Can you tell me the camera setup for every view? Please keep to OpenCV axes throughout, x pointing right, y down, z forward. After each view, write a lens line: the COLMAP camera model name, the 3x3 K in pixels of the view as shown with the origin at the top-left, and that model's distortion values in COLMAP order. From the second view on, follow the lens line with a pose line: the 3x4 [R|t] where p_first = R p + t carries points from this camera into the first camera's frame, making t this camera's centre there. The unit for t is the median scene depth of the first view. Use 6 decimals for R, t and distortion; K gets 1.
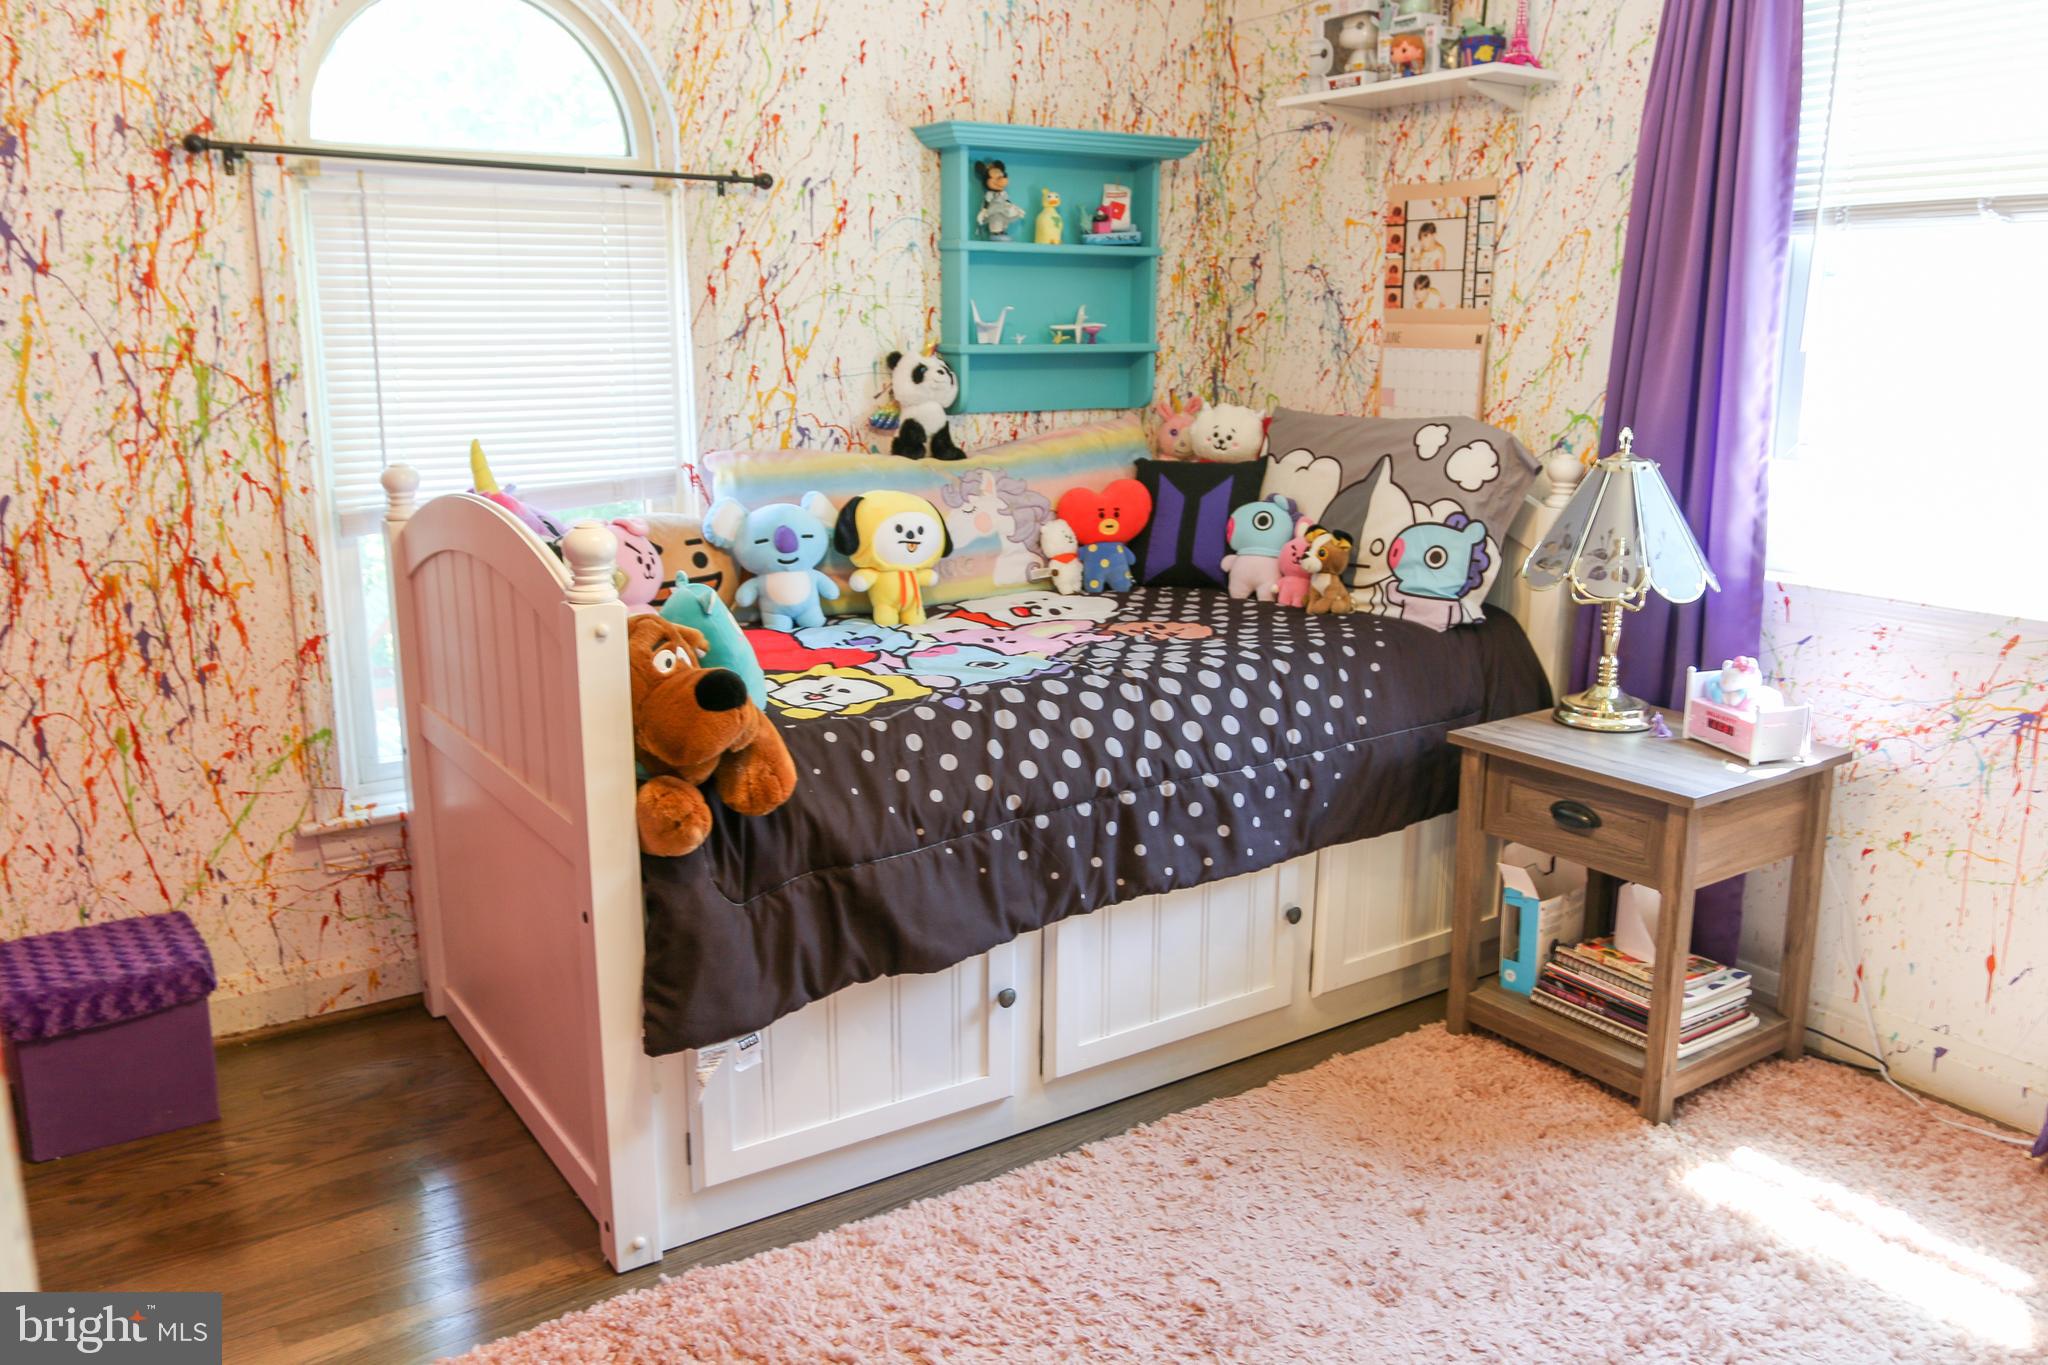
lens RADIAL K [[1556.8, 0, 1013.3], [0, 1556.8, 676.6], [0, 0, 1]] dist [-0.060812, 0.056361]
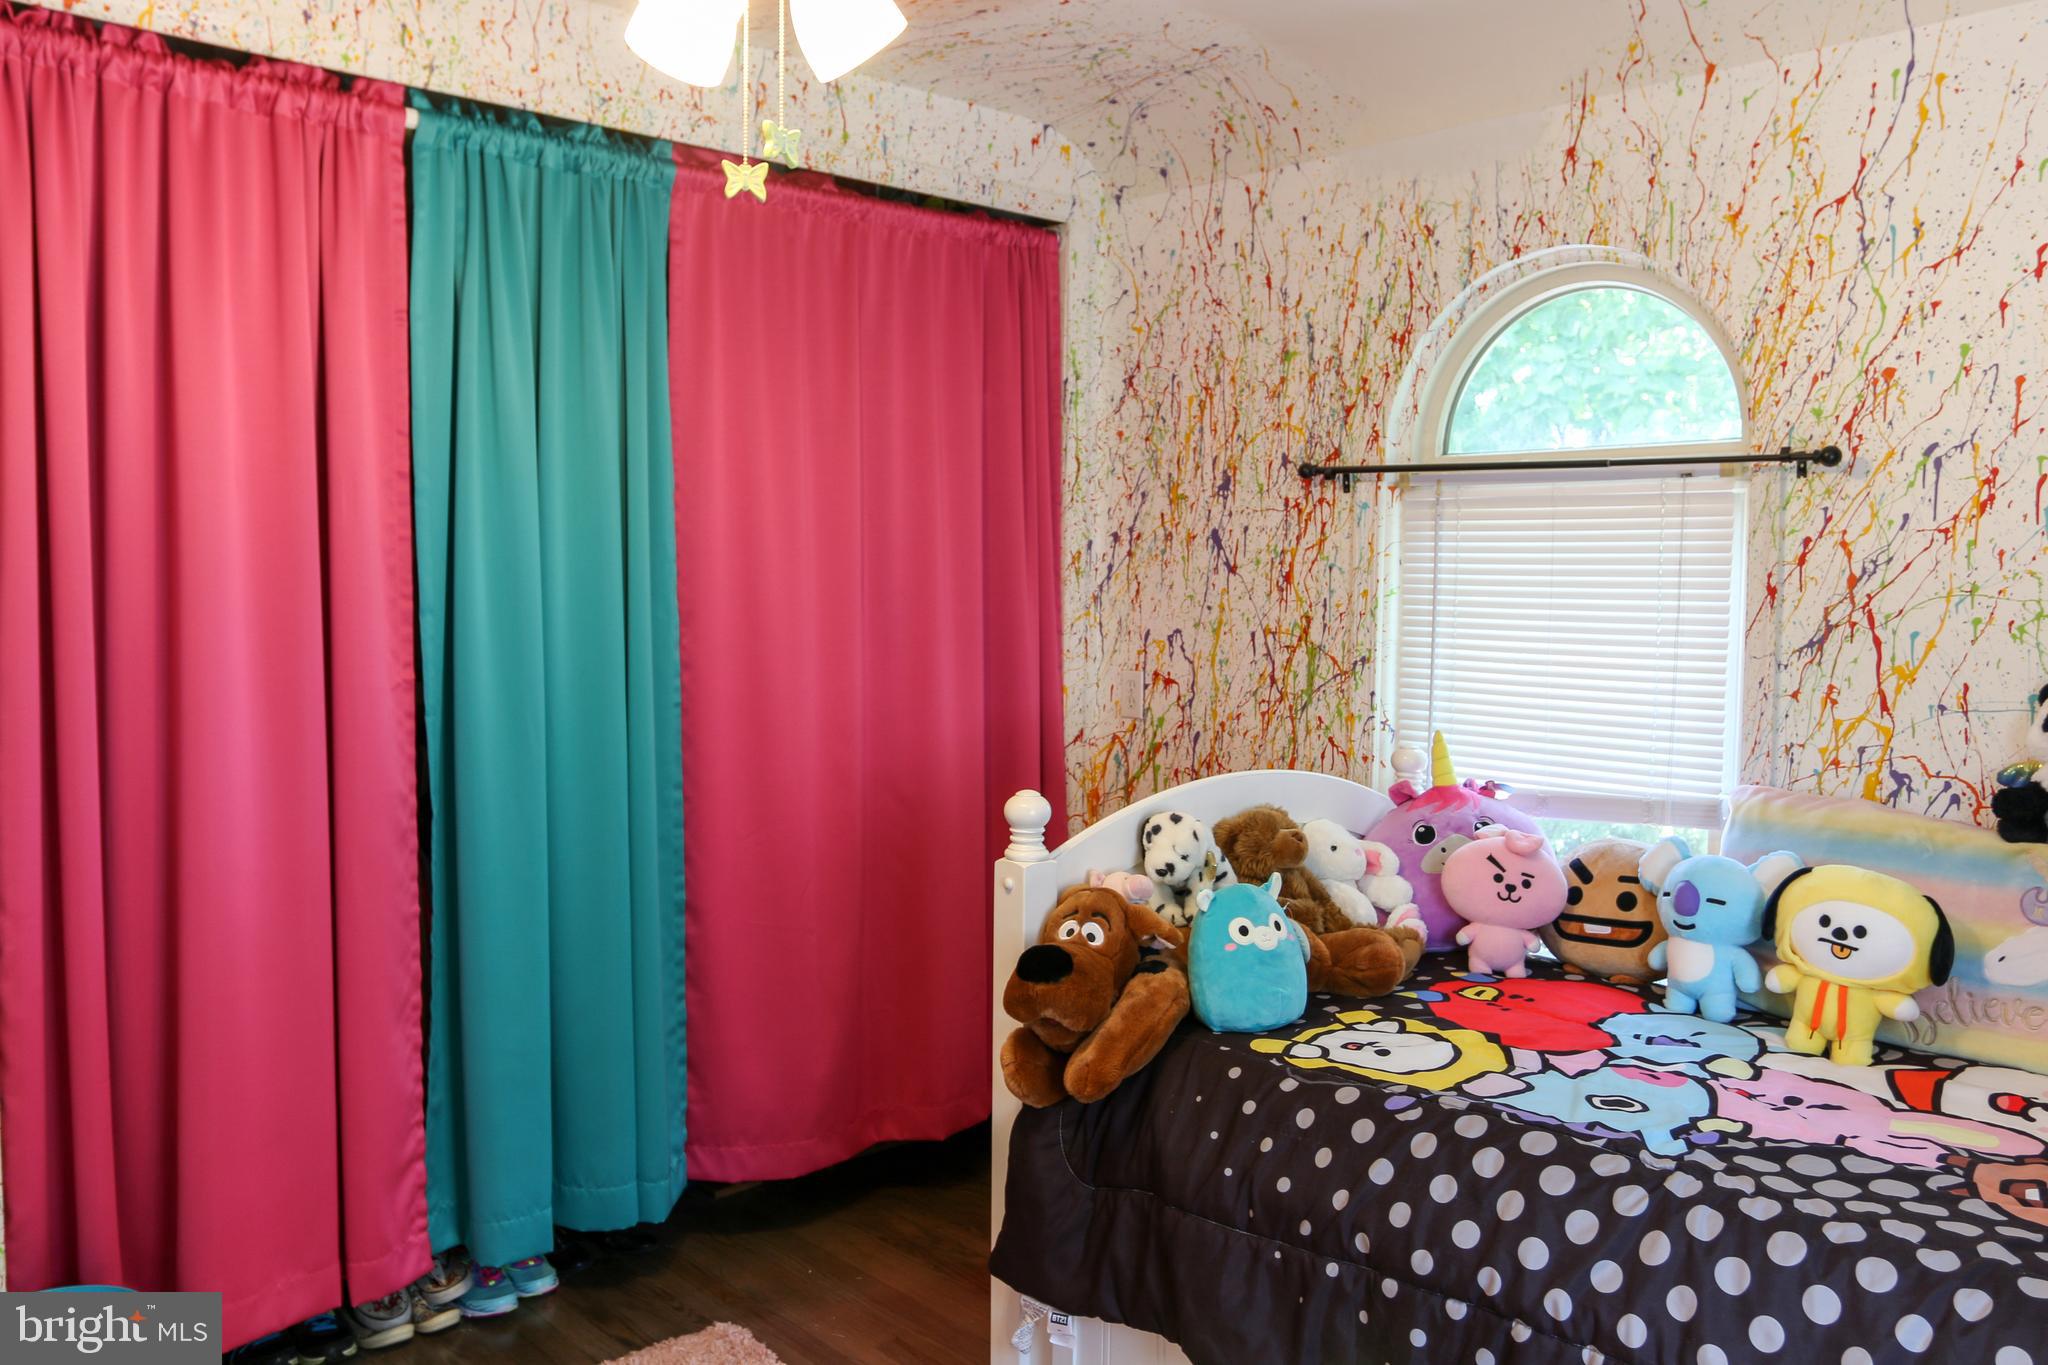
lens RADIAL K [[1556.8, 0, 1019.0], [0, 1556.8, 678.7], [0, 0, 1]] dist [-0.060812, 0.056361]
pose [[0.145596, 0.065610, -0.987166, 0.647564], [-0.232909, 0.972028, 0.030253, -0.159480], [0.961538, 0.225515, 0.156804, 0.585546]]
